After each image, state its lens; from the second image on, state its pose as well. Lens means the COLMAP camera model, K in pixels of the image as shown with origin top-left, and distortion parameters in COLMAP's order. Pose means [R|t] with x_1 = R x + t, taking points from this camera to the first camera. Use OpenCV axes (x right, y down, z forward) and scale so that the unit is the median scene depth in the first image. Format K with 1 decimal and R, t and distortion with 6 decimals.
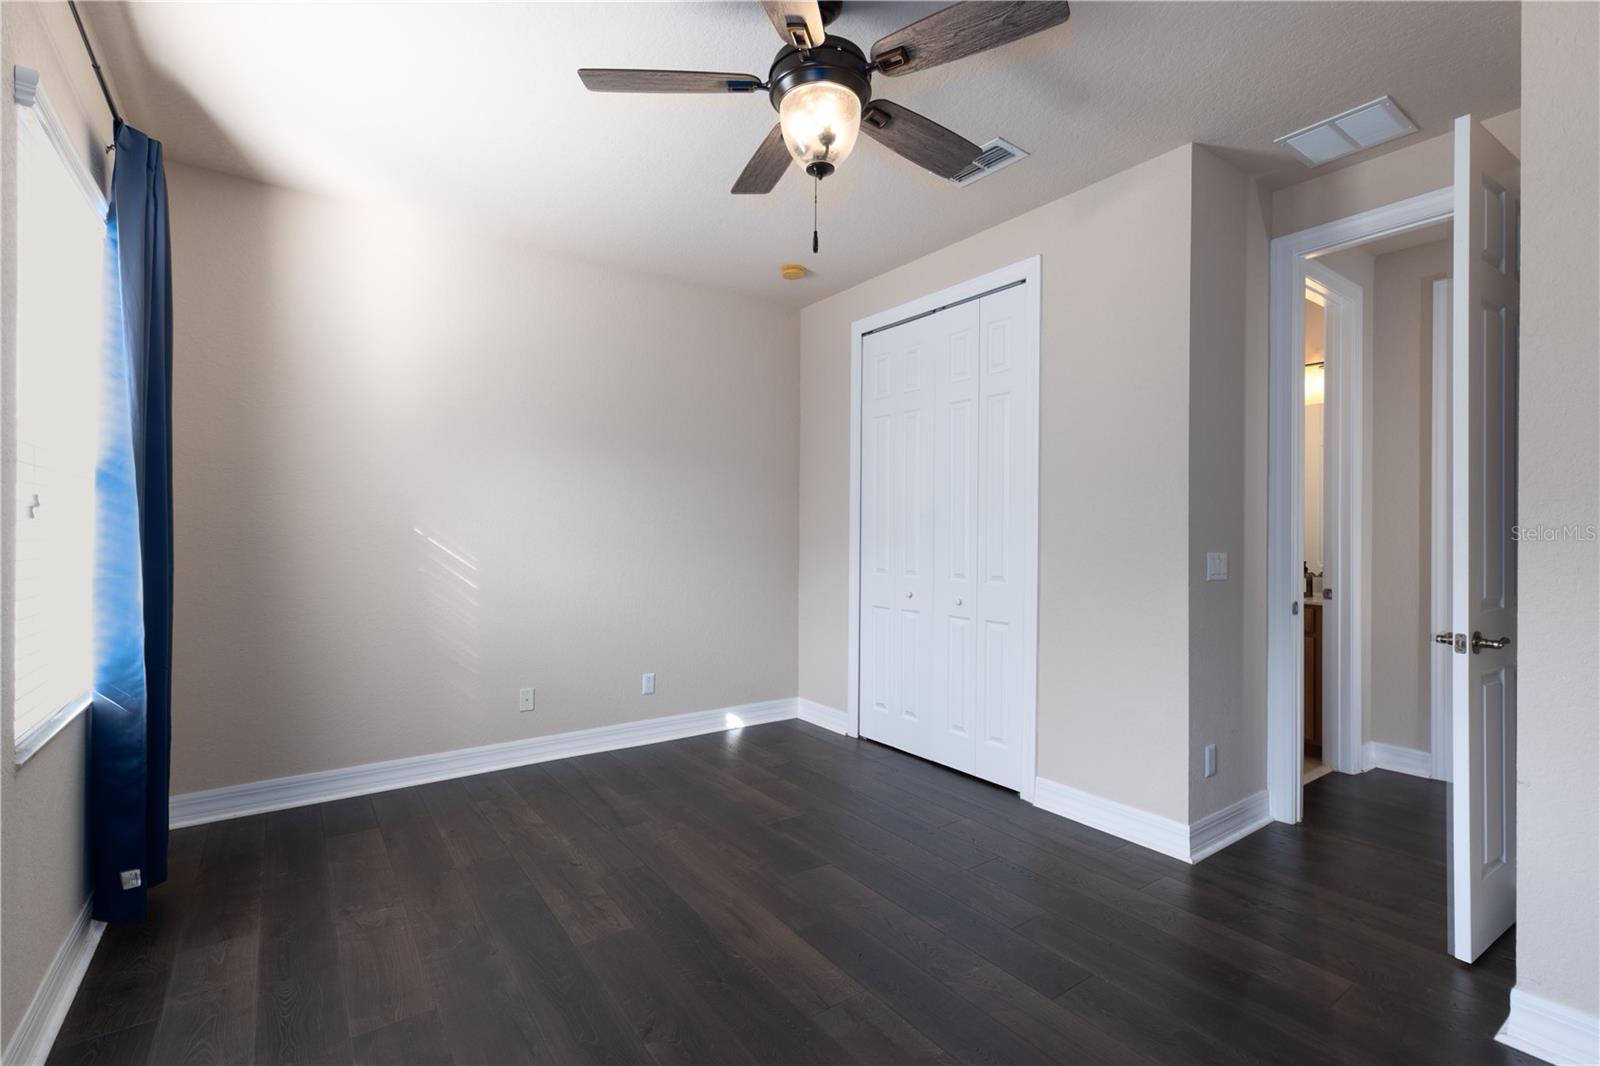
lens RADIAL K [[716.6, 0, 794.7], [0, 716.6, 529.8], [0, 0, 1]] dist [0.001884, 0.000377]
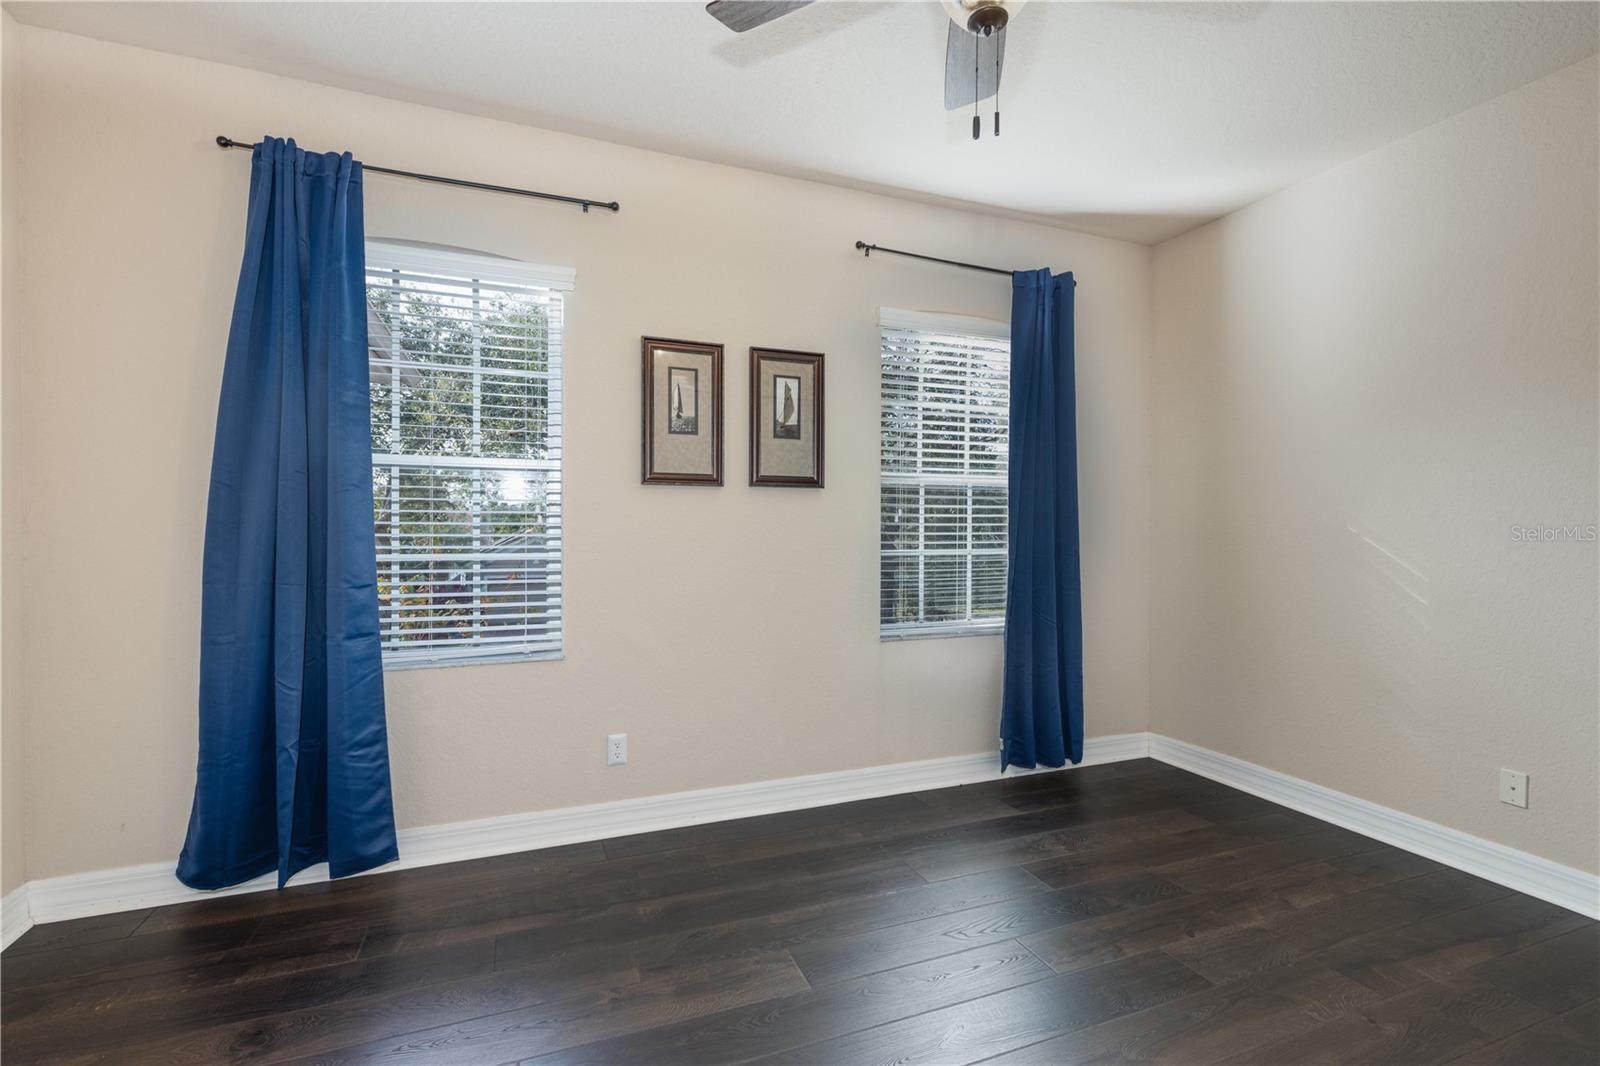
lens RADIAL K [[716.6, 0, 795.1], [0, 716.6, 529.6], [0, 0, 1]] dist [0.001884, 0.000377]
pose [[-0.247104, -0.001034, -0.968988, 0.522176], [-0.001819, 0.999998, -0.000603, 0.005595], [0.968987, 0.001613, -0.247106, 0.659817]]
